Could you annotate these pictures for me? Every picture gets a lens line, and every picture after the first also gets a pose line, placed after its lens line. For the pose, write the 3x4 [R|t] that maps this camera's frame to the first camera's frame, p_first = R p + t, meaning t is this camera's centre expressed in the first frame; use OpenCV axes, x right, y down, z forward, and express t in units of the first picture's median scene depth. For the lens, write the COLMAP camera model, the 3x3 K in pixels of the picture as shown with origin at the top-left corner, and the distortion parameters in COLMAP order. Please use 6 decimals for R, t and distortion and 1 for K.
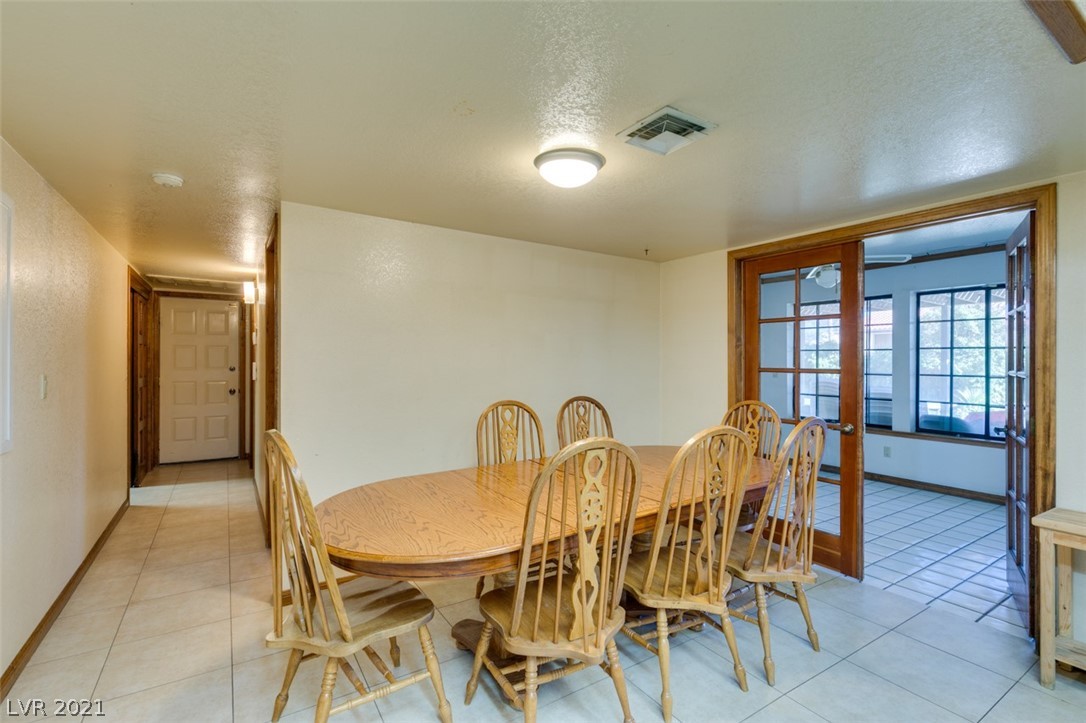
lens RADIAL K [[487.6, 0, 536.7], [0, 487.6, 362.3], [0, 0, 1]] dist [0.010777, -0.001982]
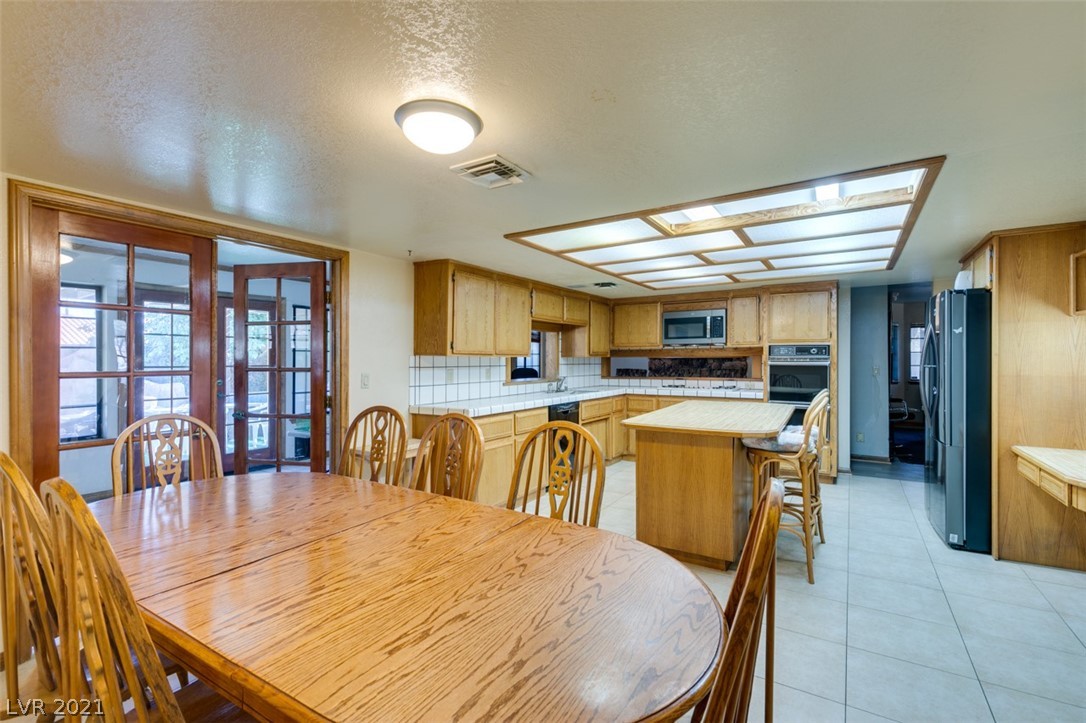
lens RADIAL K [[487.6, 0, 547.1], [0, 487.6, 360.8], [0, 0, 1]] dist [0.010777, -0.001982]
pose [[-0.428833, -0.003700, 0.903376, -0.716734], [0.004367, 0.999971, 0.006169, -0.007930], [-0.903373, 0.006591, -0.428804, 1.131368]]
